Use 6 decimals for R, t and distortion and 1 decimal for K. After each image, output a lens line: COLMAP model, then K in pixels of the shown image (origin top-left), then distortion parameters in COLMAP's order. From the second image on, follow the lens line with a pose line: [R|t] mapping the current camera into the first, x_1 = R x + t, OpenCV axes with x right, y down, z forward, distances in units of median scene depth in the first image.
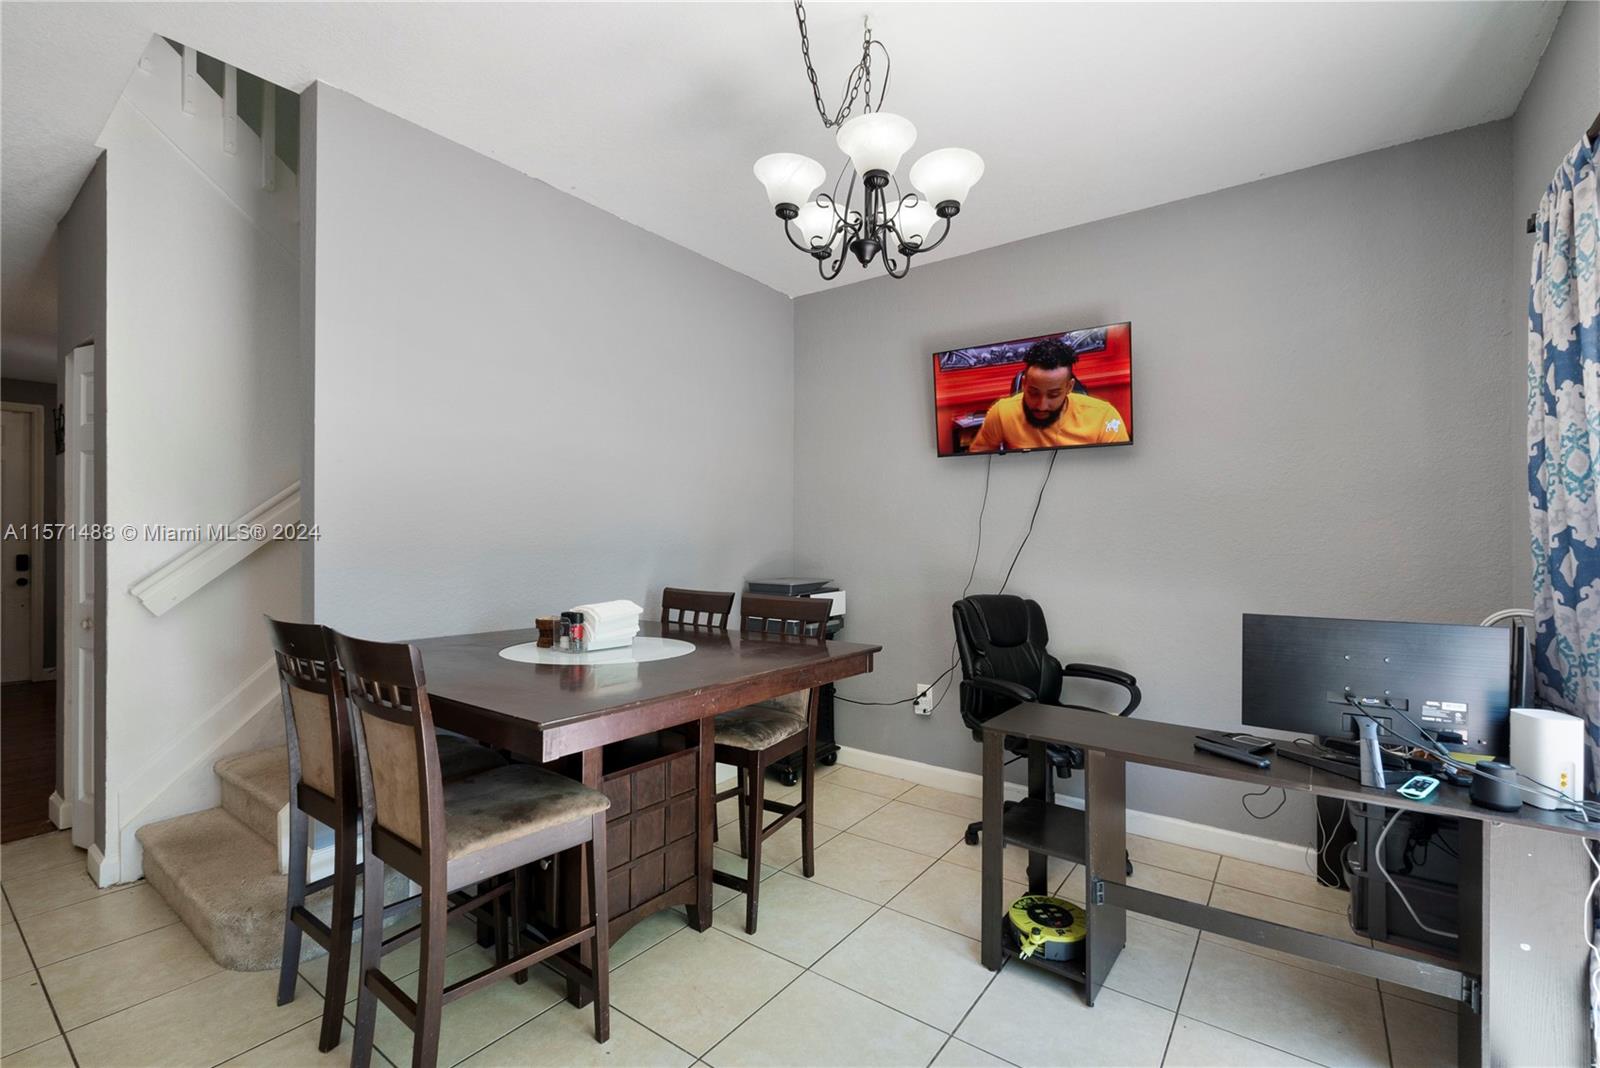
lens RADIAL K [[695.4, 0, 799.7], [0, 695.4, 546.8], [0, 0, 1]] dist [0.001492, 0.000283]
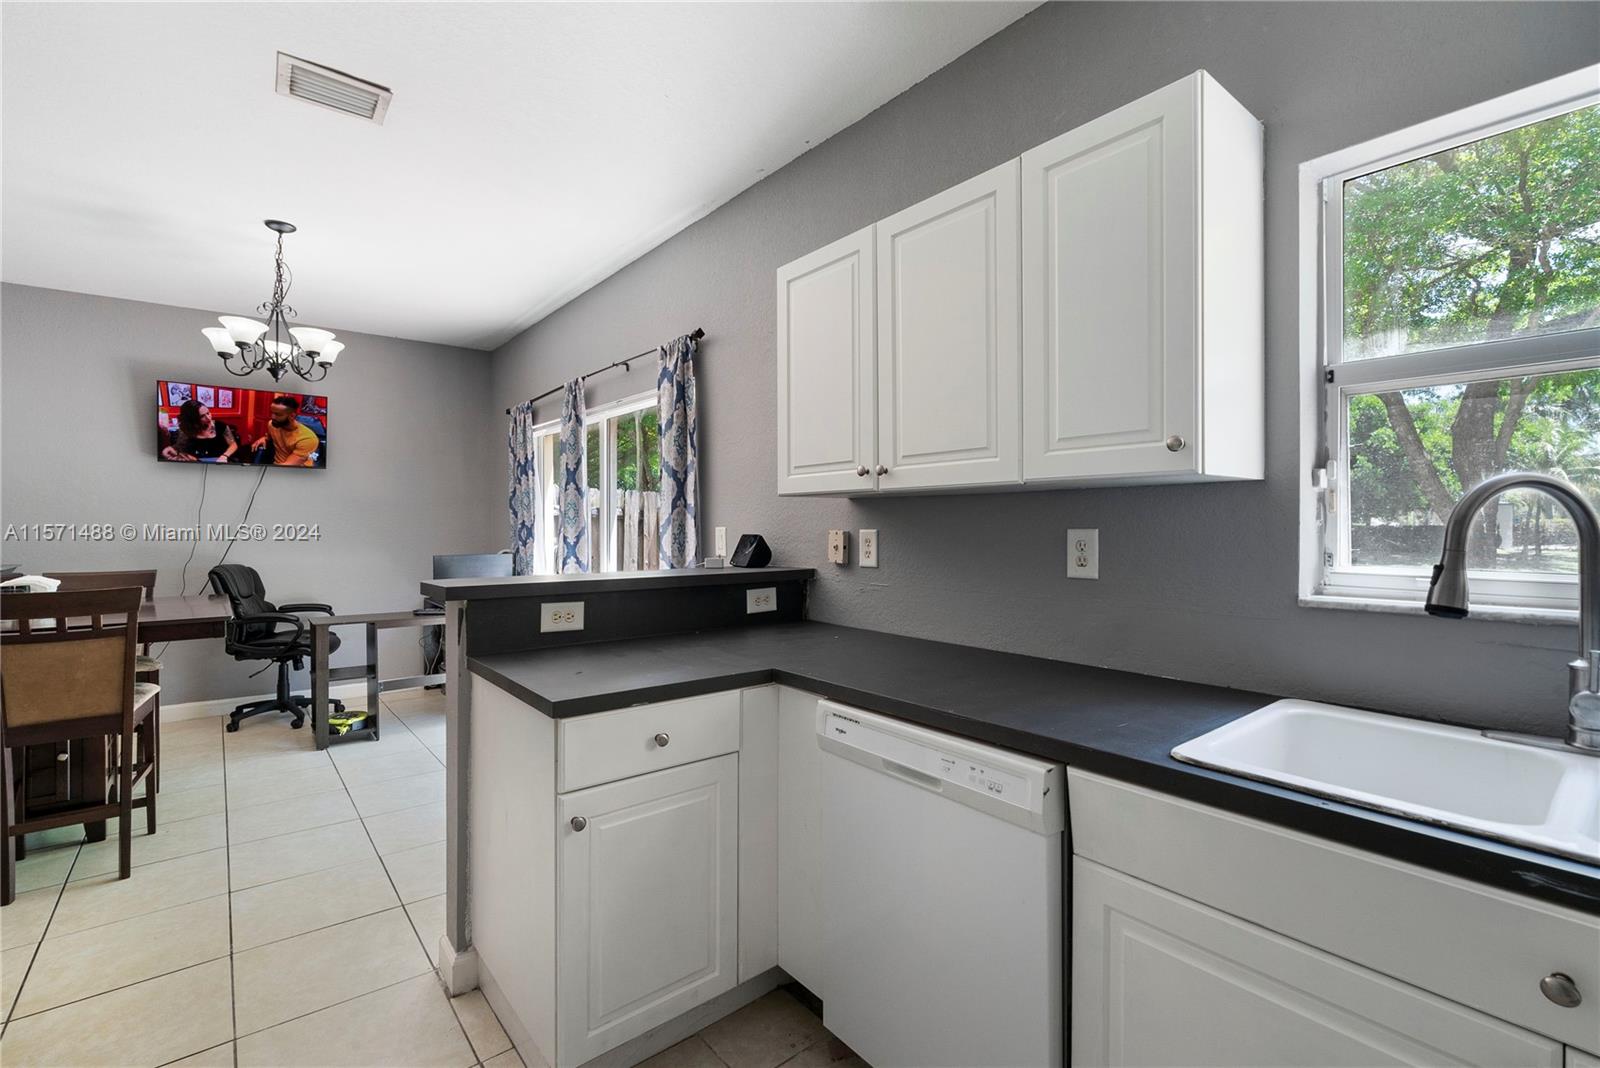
lens RADIAL K [[705.1, 0, 802.2], [0, 705.1, 524.6], [0, 0, 1]] dist [-0.000656, -0.000469]
pose [[0.247087, -0.004143, 0.968985, -1.359818], [0.010324, 0.999945, 0.001643, -0.003034], [-0.968938, 0.009598, 0.247116, -0.814704]]
